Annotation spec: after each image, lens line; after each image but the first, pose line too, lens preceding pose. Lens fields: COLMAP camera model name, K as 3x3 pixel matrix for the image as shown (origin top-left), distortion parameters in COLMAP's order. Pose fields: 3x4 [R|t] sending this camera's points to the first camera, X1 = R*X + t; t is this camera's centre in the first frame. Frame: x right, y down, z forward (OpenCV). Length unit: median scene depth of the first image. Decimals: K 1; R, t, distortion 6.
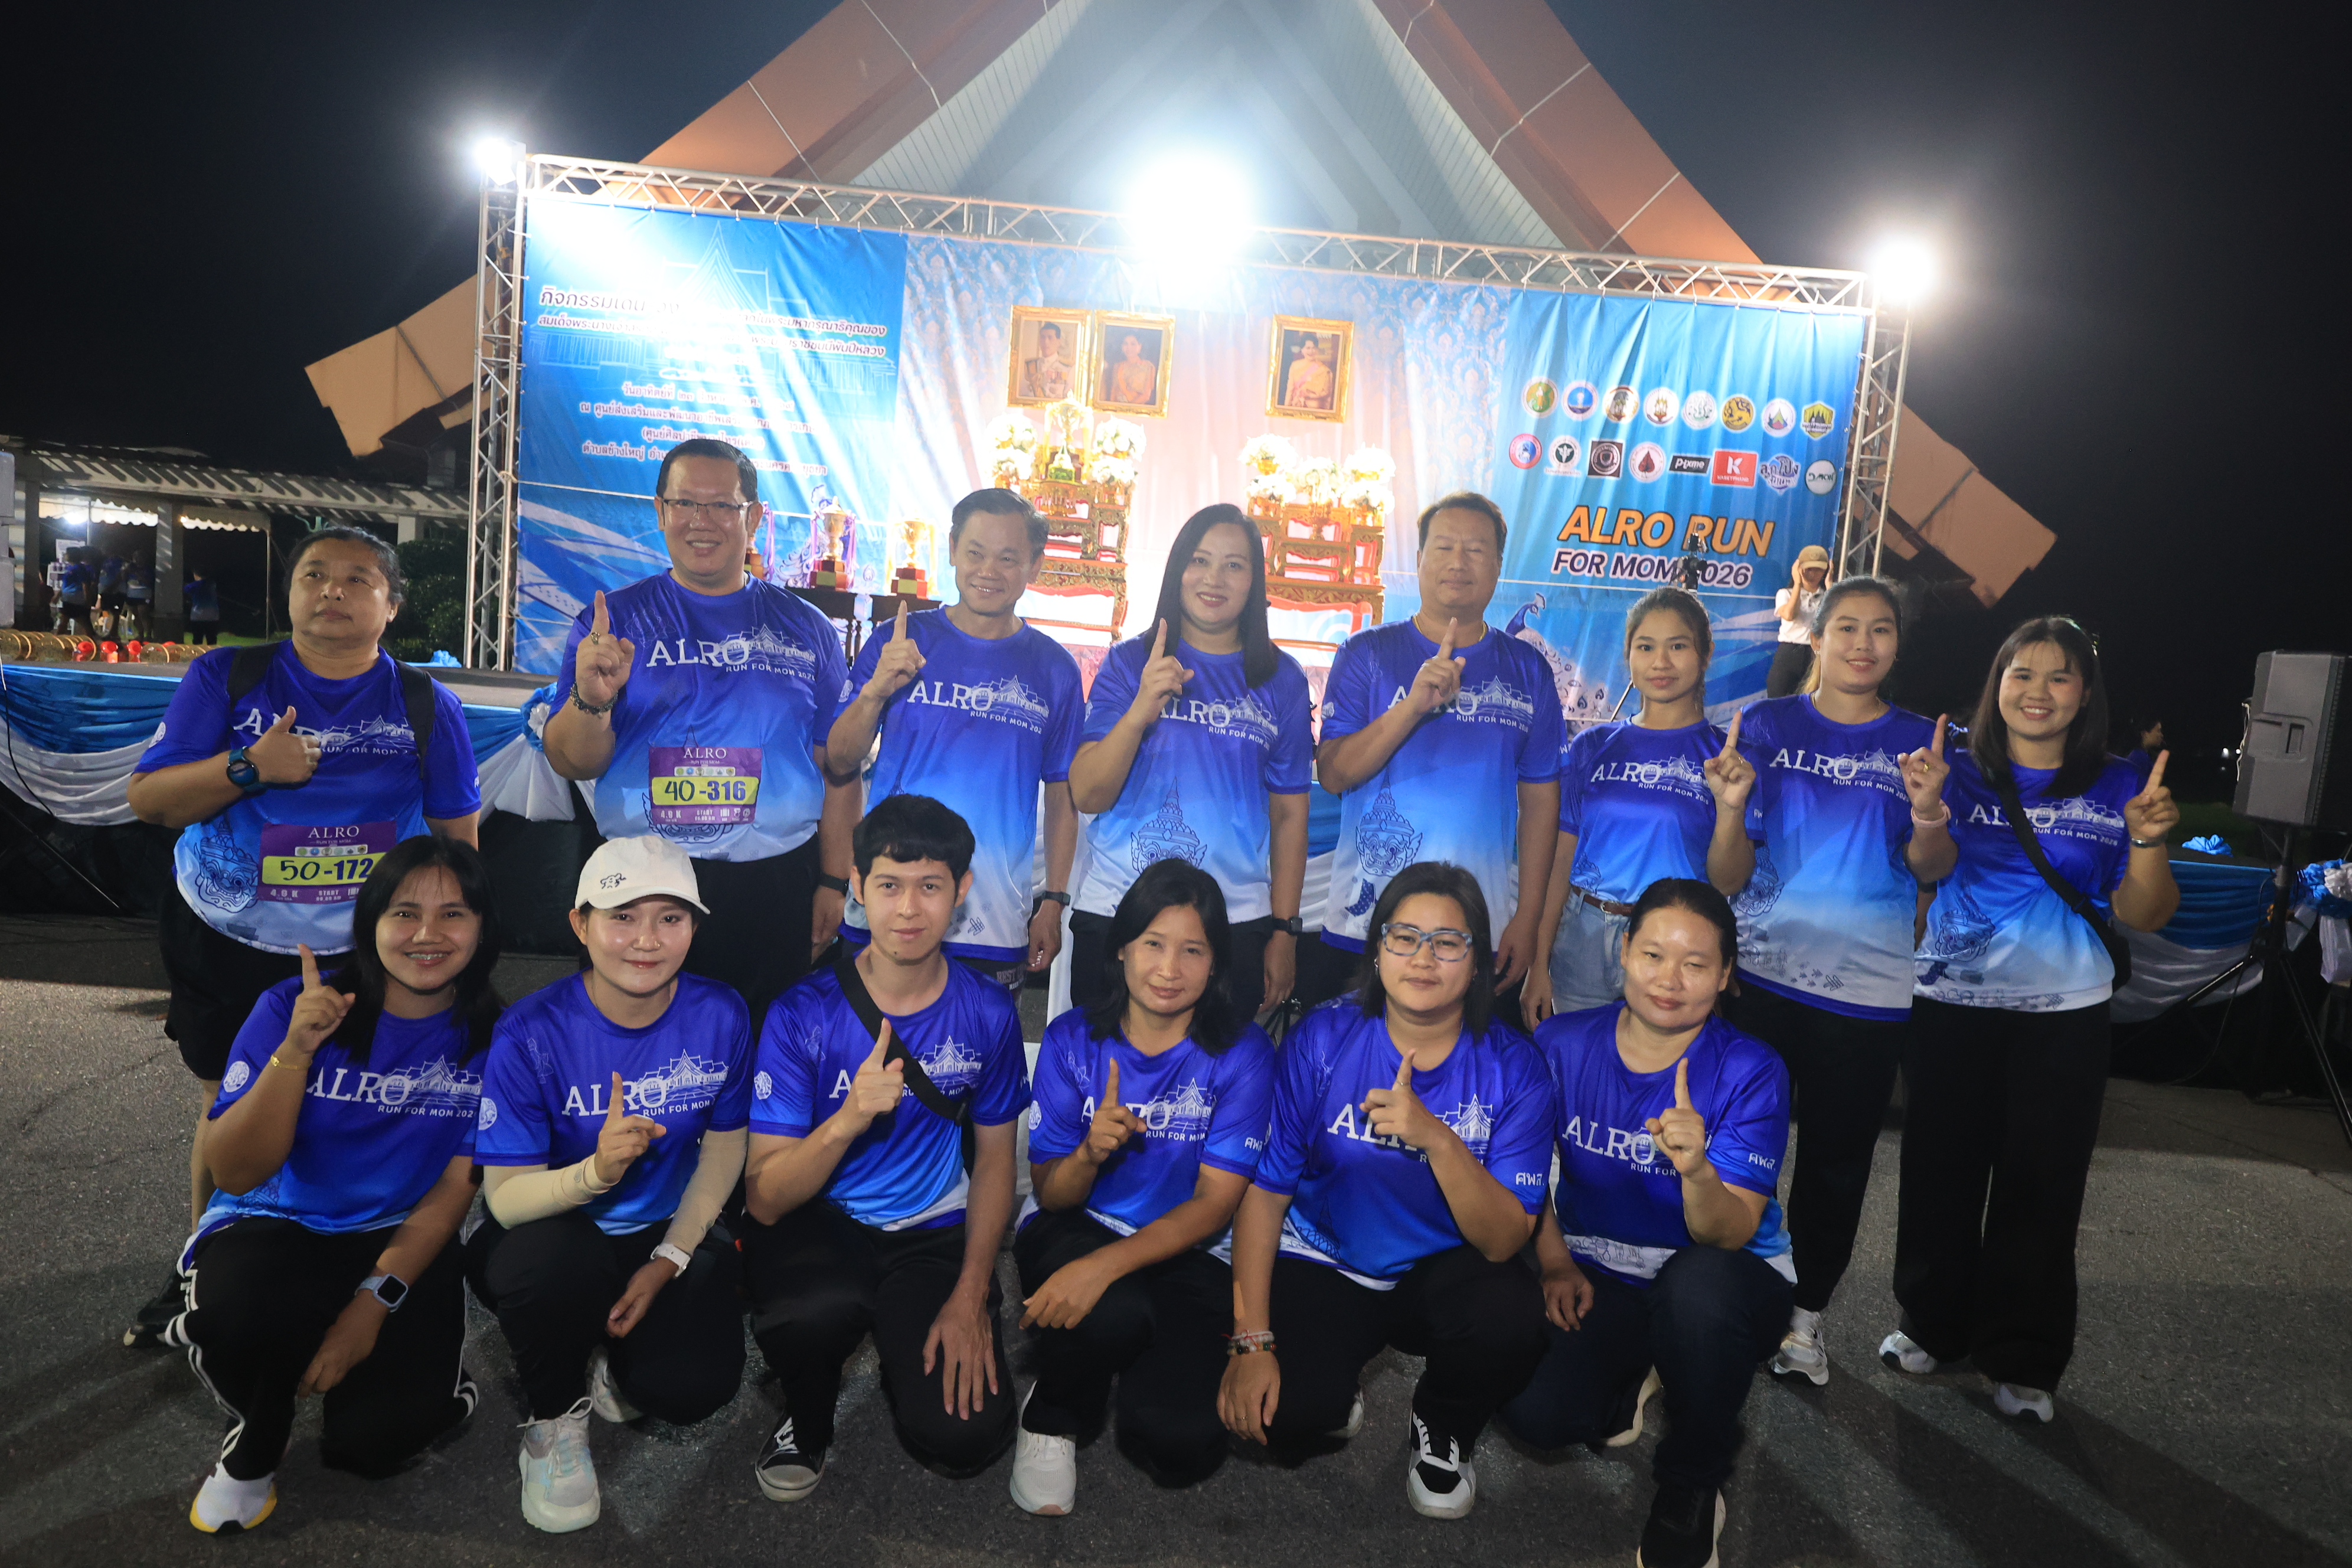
lens RADIAL K [[1327.8, 0, 1191.8], [0, 1327.8, 777.1], [0, 0, 1]] dist [0.001056, -0.000085]
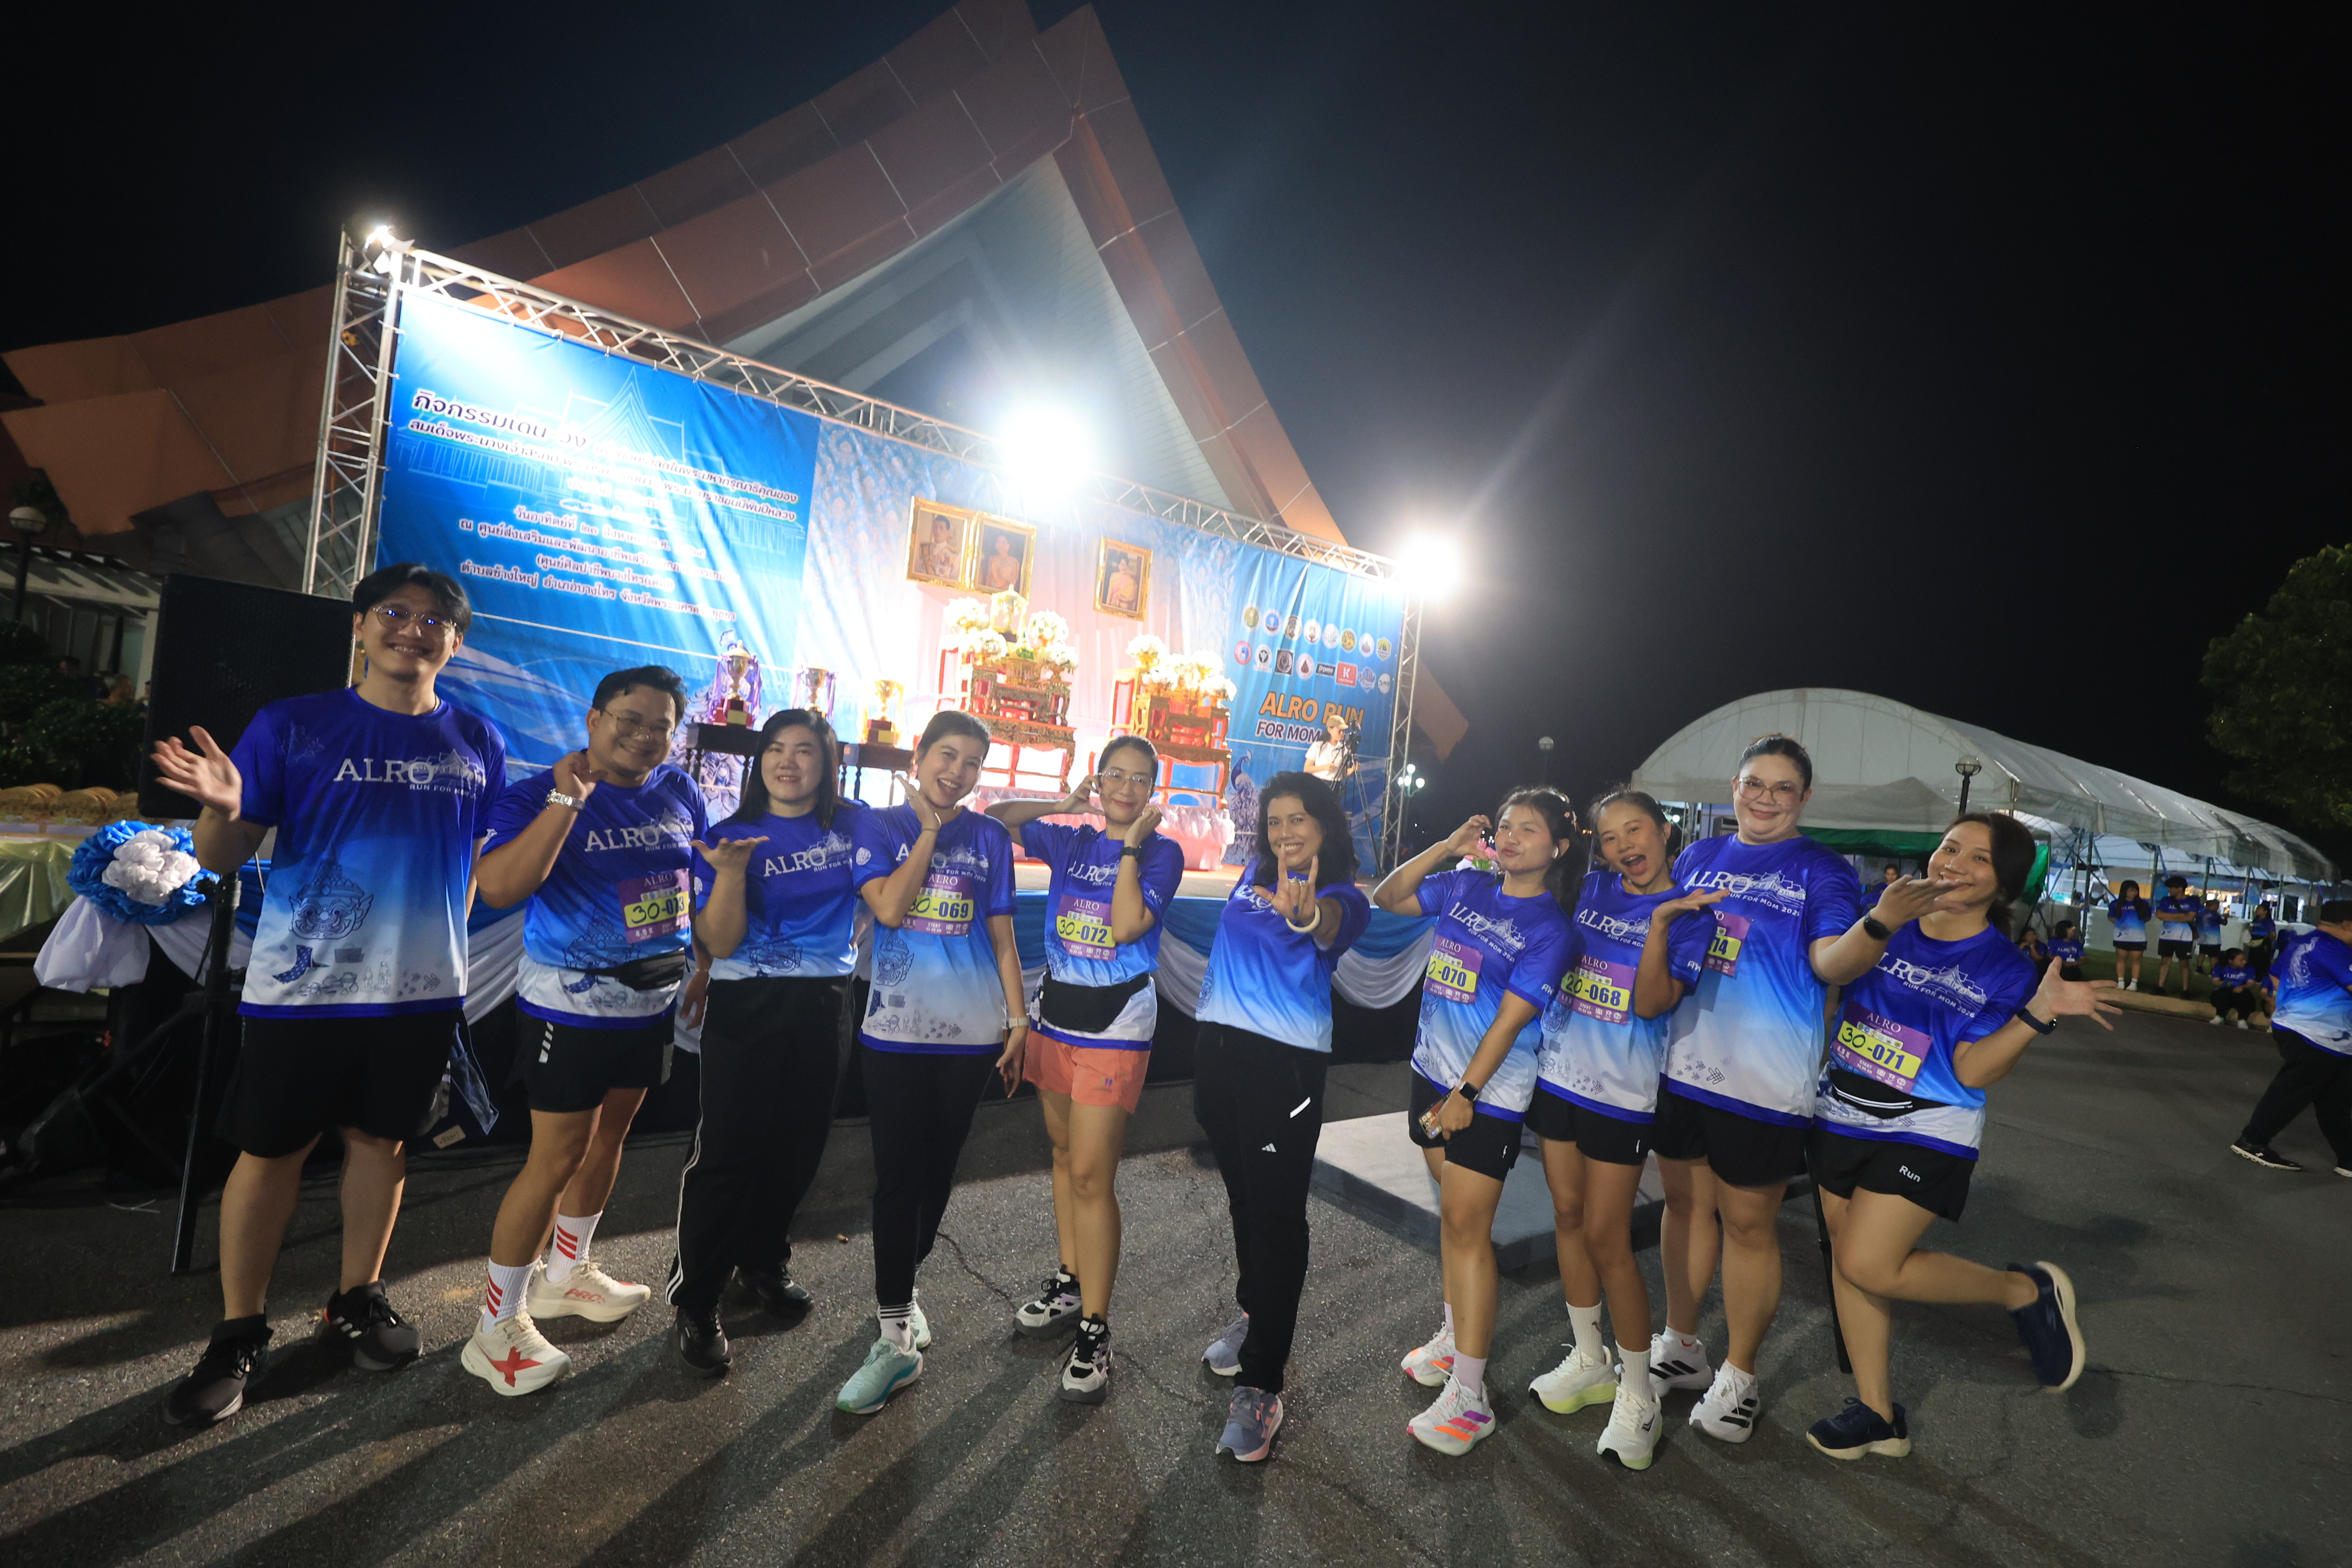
lens RADIAL K [[1057.5, 0, 1196.6], [0, 1057.5, 788.7], [0, 0, 1]] dist [-0.000186, -0.000455]
pose [[0.806024, 0.006076, 0.591852, -0.483719], [0.017588, 0.999260, -0.034210, -0.056619], [-0.591622, 0.037984, 0.805320, 0.096282]]
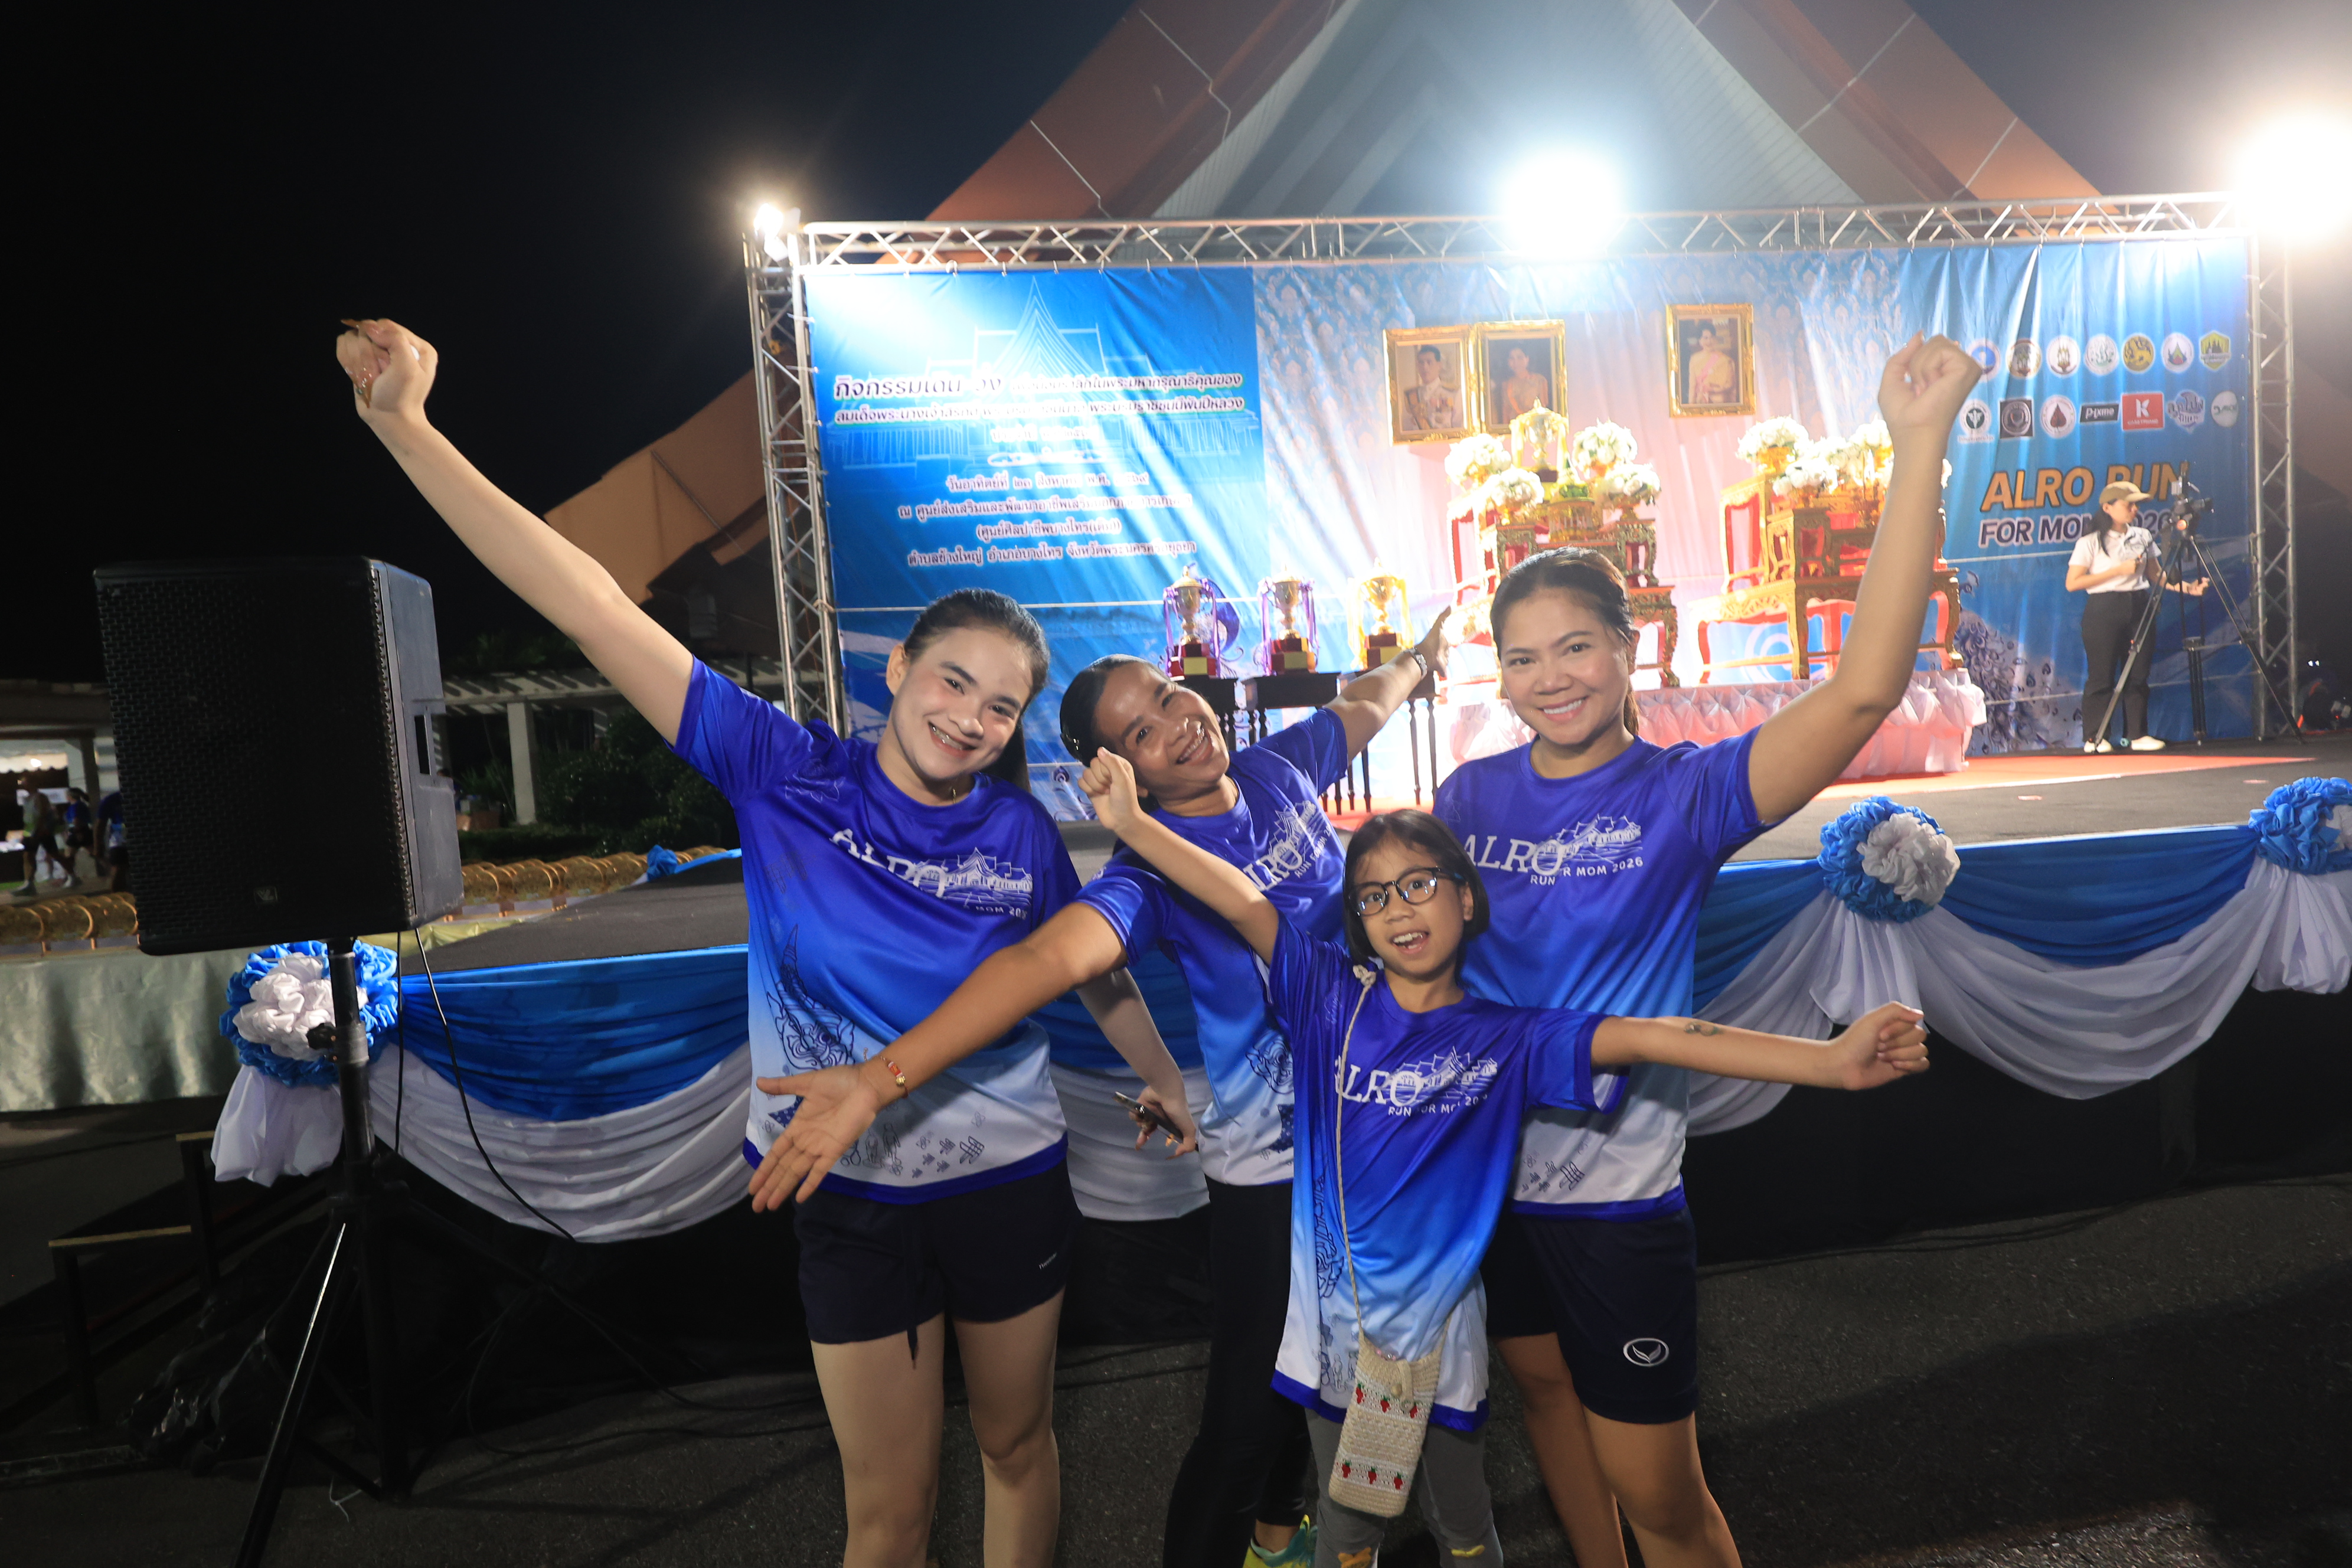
lens RADIAL K [[1057.5, 0, 1191.5], [0, 1057.5, 785.4], [0, 0, 1]] dist [-0.000186, -0.000455]
pose [[0.983460, -0.158065, 0.088445, -0.365724], [0.161039, 0.986564, -0.027514, -0.059159], [-0.082907, 0.041302, 0.995701, 0.322829]]
